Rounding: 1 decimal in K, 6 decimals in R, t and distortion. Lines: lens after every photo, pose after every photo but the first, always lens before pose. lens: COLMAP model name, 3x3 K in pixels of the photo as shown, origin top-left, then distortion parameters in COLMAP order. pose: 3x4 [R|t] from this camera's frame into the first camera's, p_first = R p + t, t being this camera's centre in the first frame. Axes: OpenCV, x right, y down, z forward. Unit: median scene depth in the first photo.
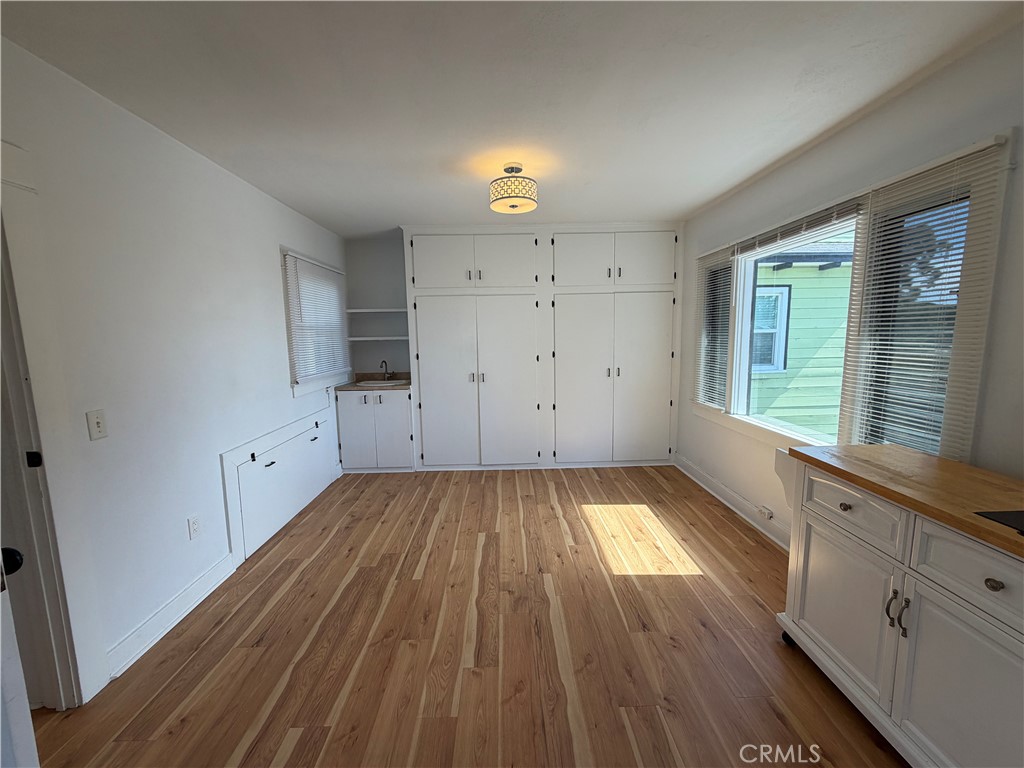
lens RADIAL K [[406.9, 0, 513.9], [0, 406.9, 382.2], [0, 0, 1]] dist [-0.002662, 0.000494]
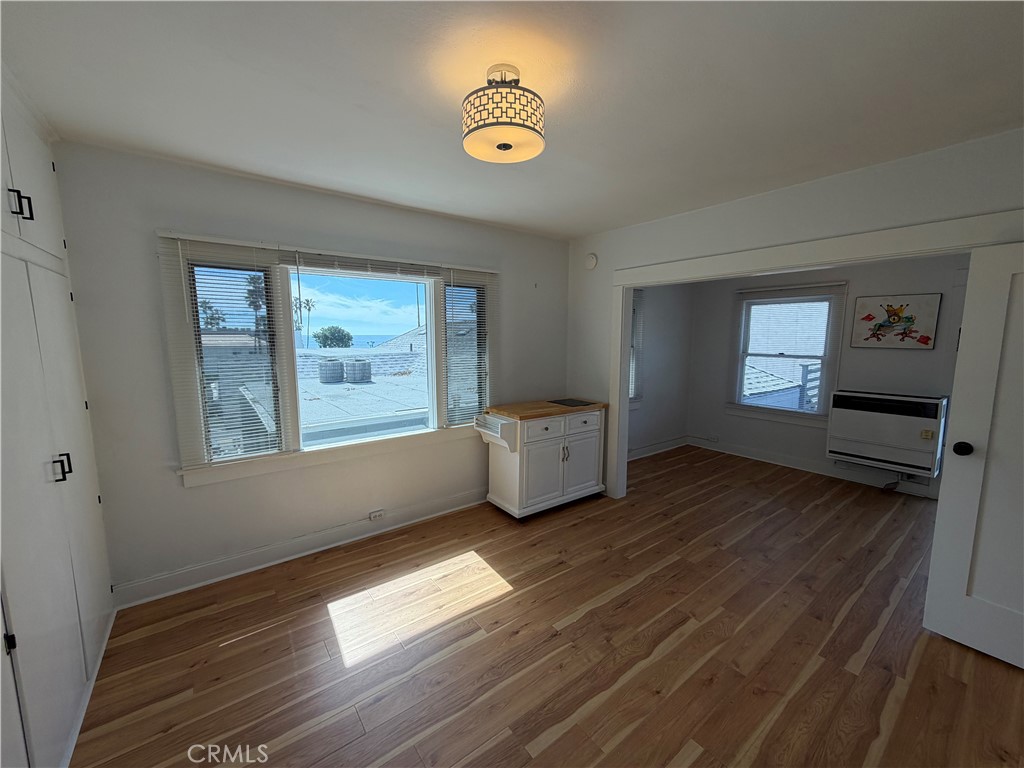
lens RADIAL K [[406.9, 0, 509.3], [0, 406.9, 386.1], [0, 0, 1]] dist [-0.002662, 0.000494]
pose [[-0.580707, -0.086360, 0.809519, -0.569576], [0.105257, 0.978047, 0.179845, -0.229810], [-0.807280, 0.189645, -0.558869, 1.580194]]
